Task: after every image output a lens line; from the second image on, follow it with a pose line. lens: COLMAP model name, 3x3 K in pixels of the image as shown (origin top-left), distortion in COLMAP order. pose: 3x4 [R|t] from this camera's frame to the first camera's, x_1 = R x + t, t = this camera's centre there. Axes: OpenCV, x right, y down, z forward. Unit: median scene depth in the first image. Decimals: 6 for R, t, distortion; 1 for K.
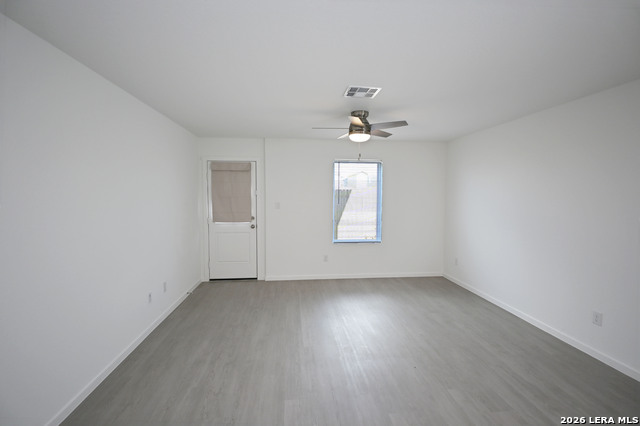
lens RADIAL K [[313.9, 0, 320.4], [0, 313.9, 212.6], [0, 0, 1]] dist [0.004921, 0.000166]
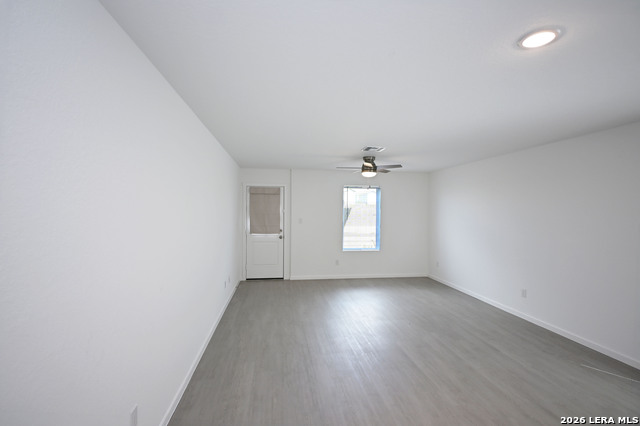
lens RADIAL K [[313.9, 0, 319.4], [0, 313.9, 213.1], [0, 0, 1]] dist [0.004921, 0.000166]
pose [[0.999282, 0.002130, 0.037827, -0.108212], [-0.000372, 0.998922, -0.046417, 0.005626], [-0.037885, 0.046369, 0.998206, -0.296044]]
